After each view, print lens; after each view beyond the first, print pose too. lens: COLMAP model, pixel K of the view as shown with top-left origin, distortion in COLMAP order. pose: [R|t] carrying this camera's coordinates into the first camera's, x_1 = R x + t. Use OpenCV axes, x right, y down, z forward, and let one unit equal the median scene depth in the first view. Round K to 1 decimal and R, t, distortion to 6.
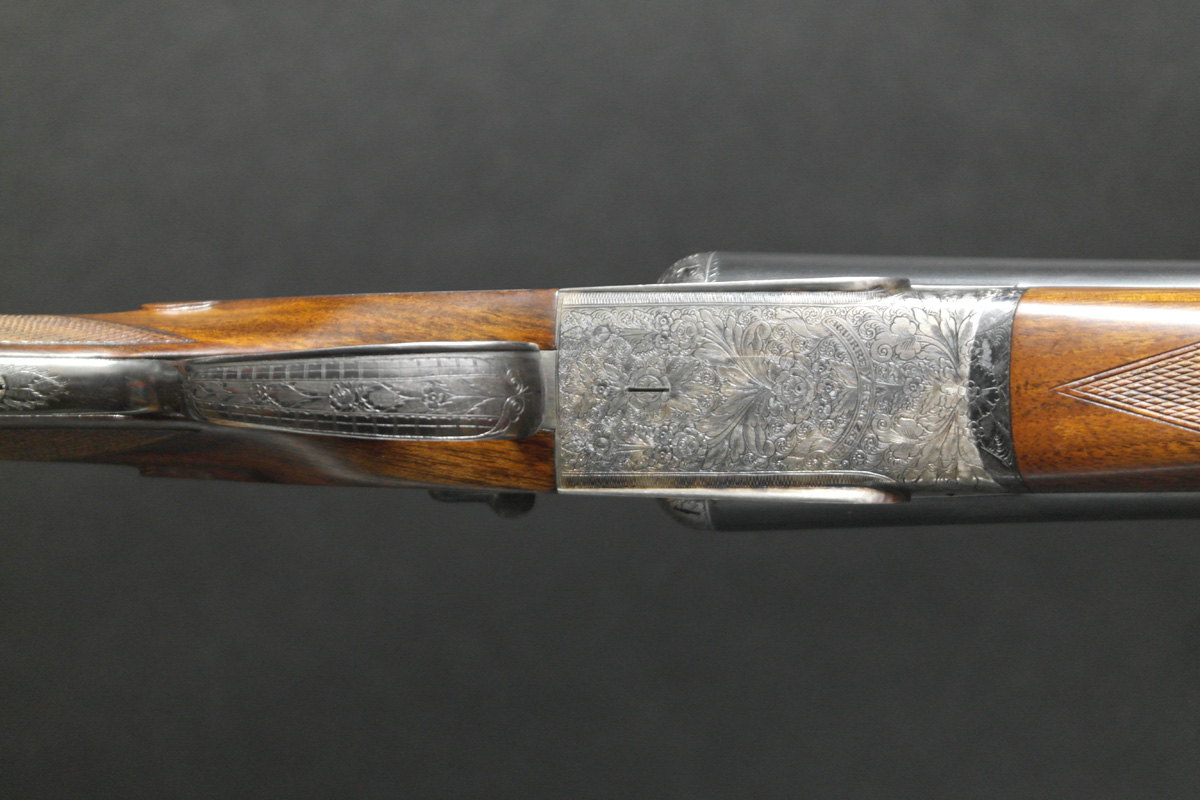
lens RADIAL K [[2582.2, 0, 597.6], [0, 2582.2, 398.2], [0, 0, 1]] dist [0.280114, 0.000000]
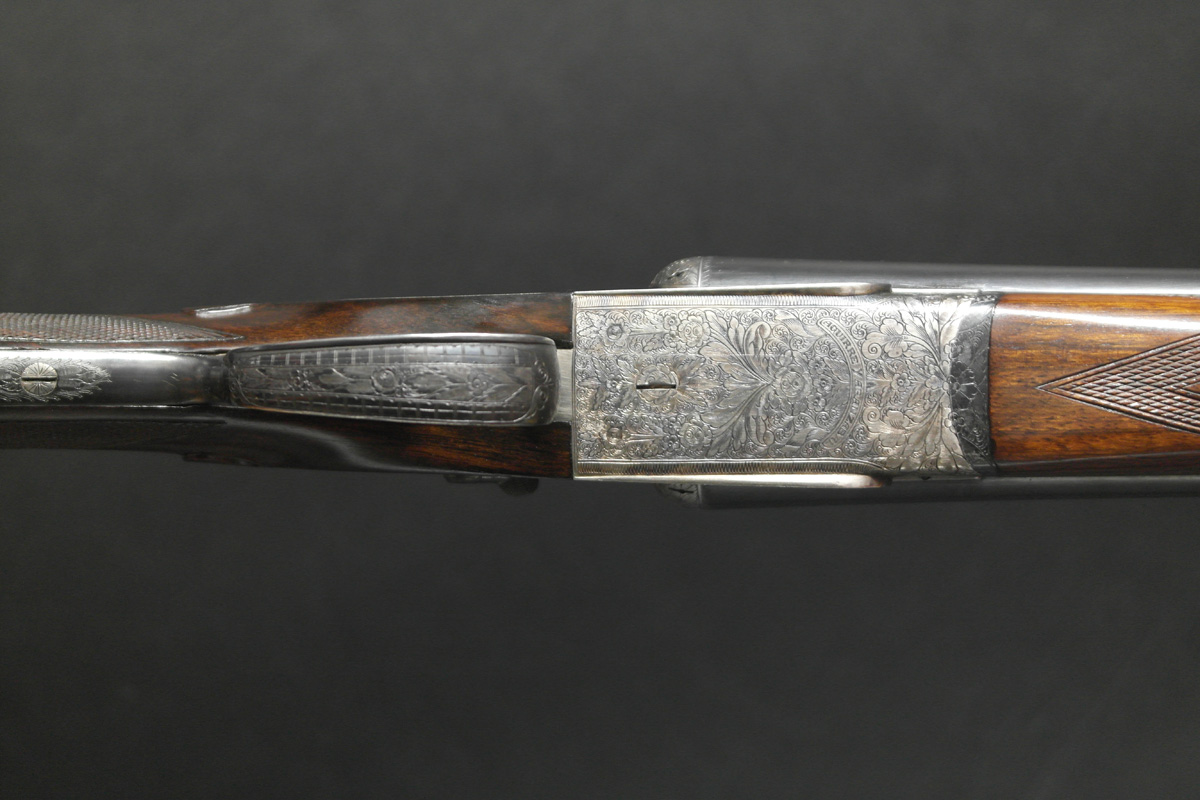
lens RADIAL K [[2067.8, 0, 603.5], [0, 2067.8, 402.6], [0, 0, 1]] dist [0.223258, 0.000000]
pose [[0.997774, 0.001778, 0.066670, -0.062029], [-0.002690, 0.999904, 0.013589, -0.007343], [-0.066639, -0.013738, 0.997683, 0.128108]]
